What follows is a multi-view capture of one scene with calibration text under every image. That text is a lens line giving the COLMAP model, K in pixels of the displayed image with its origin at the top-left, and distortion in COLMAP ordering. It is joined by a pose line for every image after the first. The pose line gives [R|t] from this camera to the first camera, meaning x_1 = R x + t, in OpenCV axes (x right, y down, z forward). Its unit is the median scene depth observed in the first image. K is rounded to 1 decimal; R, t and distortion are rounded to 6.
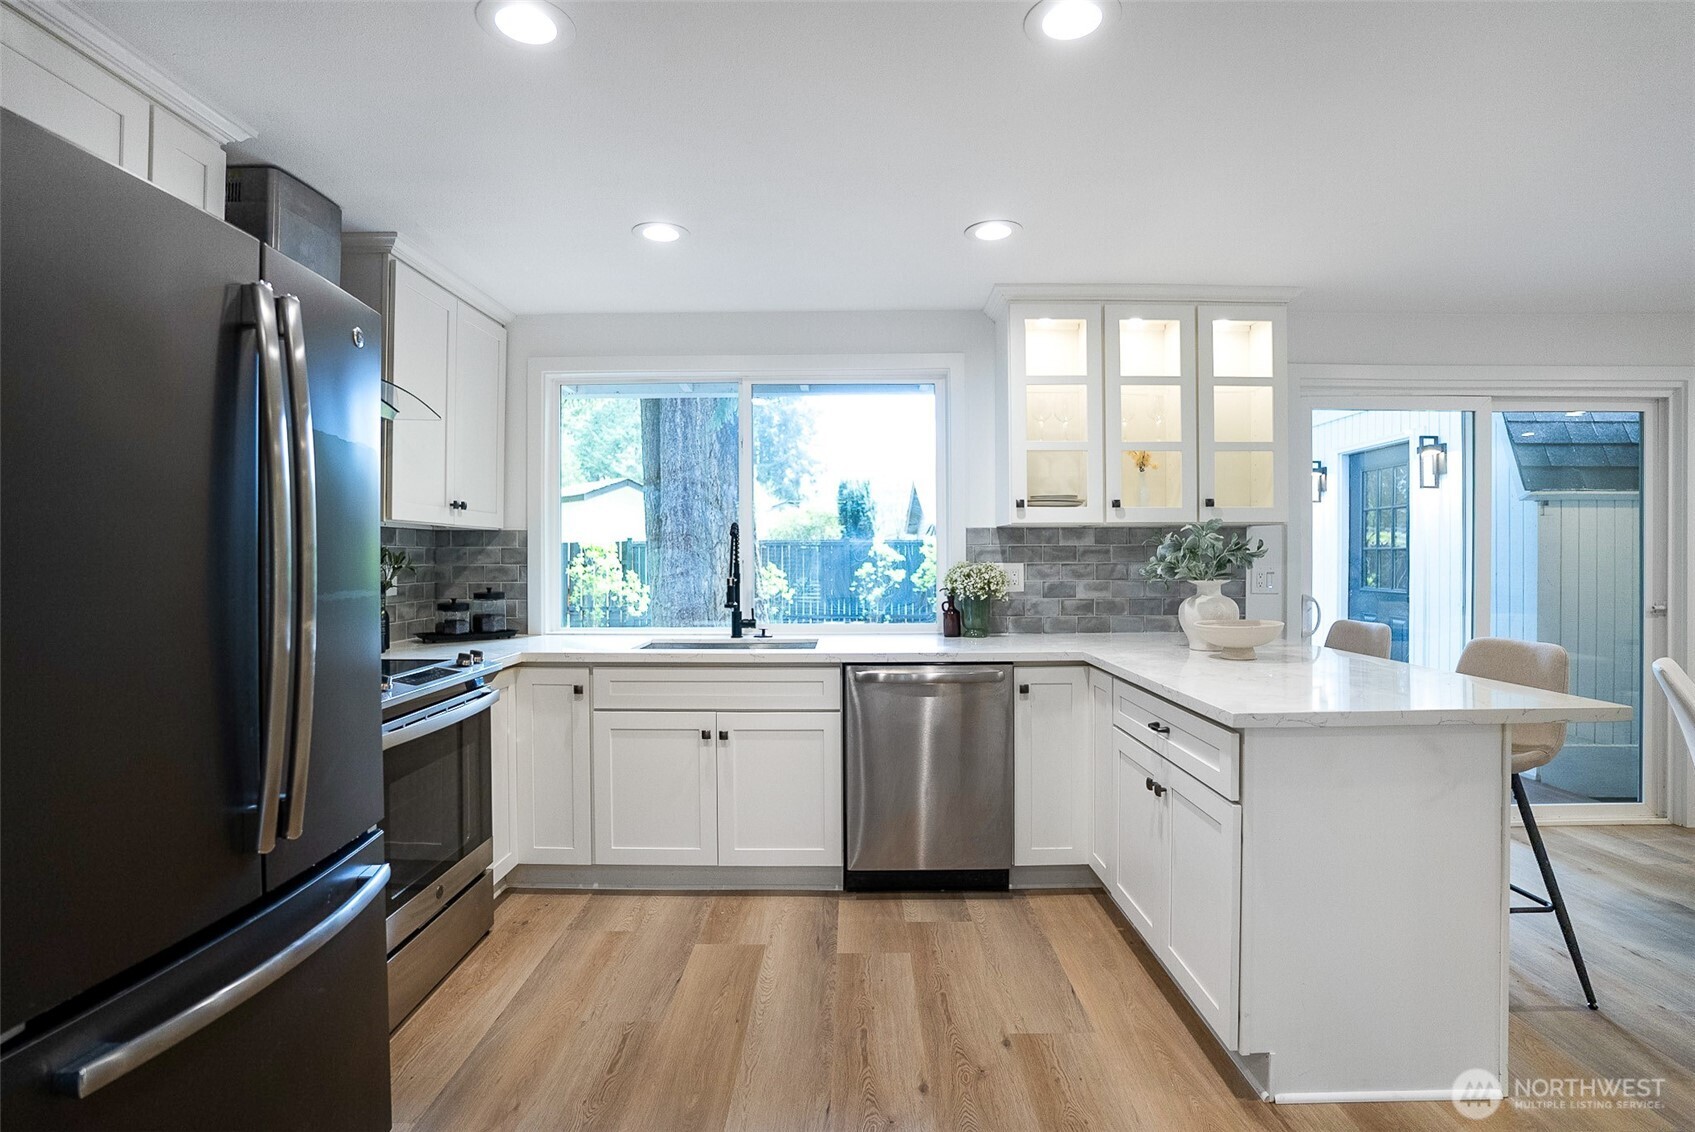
lens RADIAL K [[844.5, 0, 849.6], [0, 844.5, 549.4], [0, 0, 1]] dist [-0.045288, 0.001275]
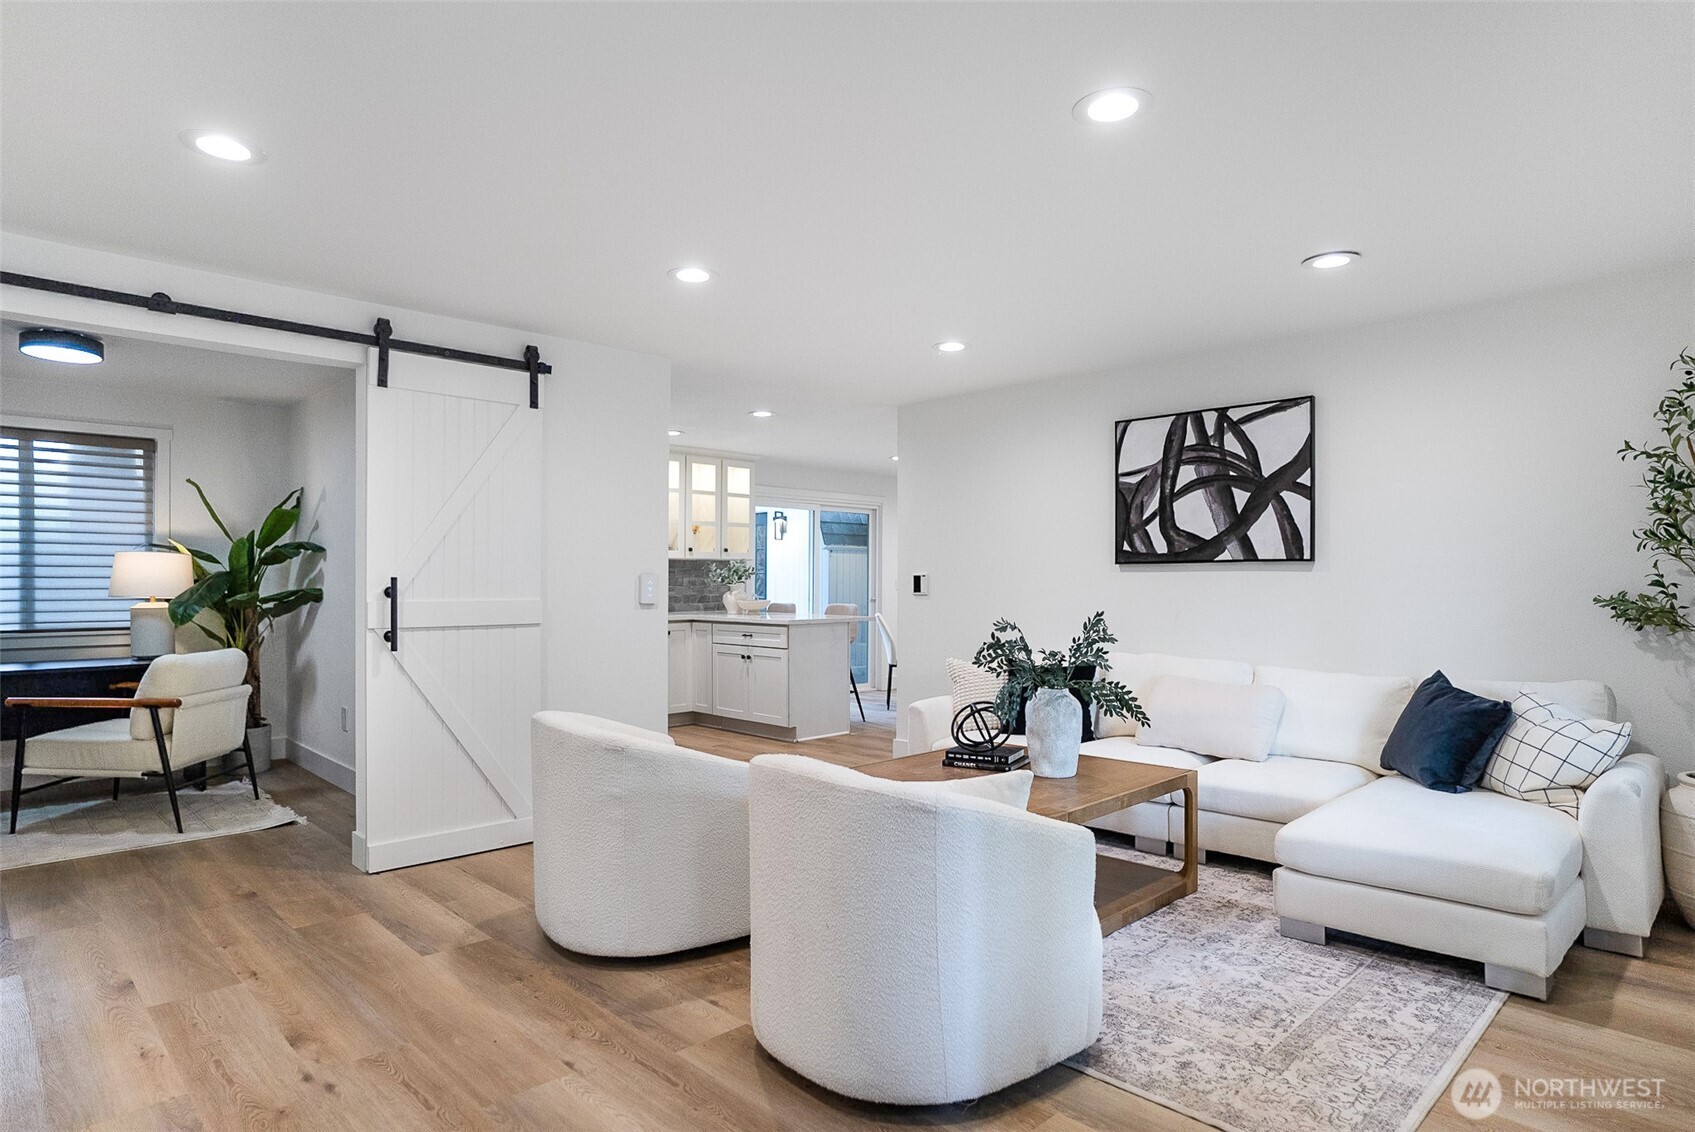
lens RADIAL K [[941.9, 0, 850.1], [0, 941.9, 569.3], [0, 0, 1]] dist [-0.000235, -0.000002]
pose [[0.711460, 0.013631, 0.702594, -1.043596], [-0.011383, 0.999904, -0.007872, 0.010172], [-0.702634, -0.002397, 0.711547, -0.961621]]
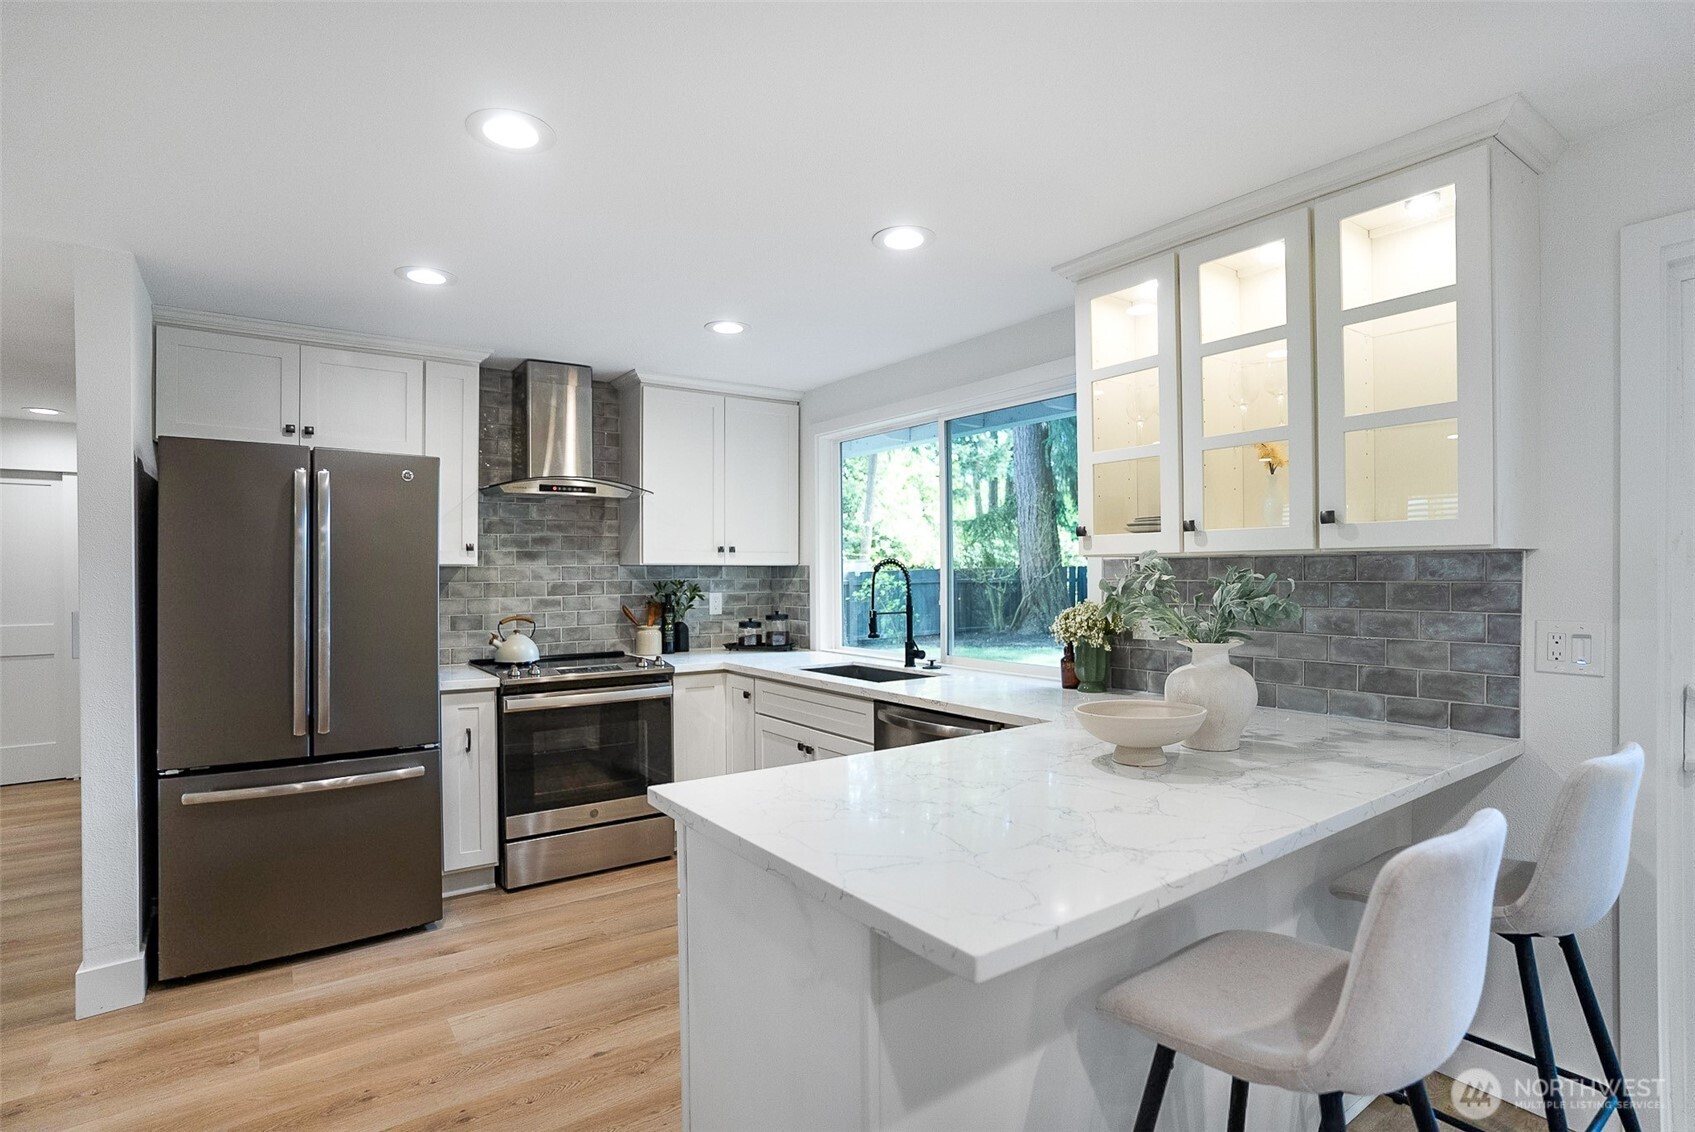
lens RADIAL K [[844.5, 0, 848.2], [0, 844.5, 577.5], [0, 0, 1]] dist [-0.045288, 0.001275]
pose [[0.587879, 0.004503, -0.808936, 0.697366], [0.009278, 0.999881, 0.012308, -0.021013], [0.808895, -0.014740, 0.587768, 0.334533]]
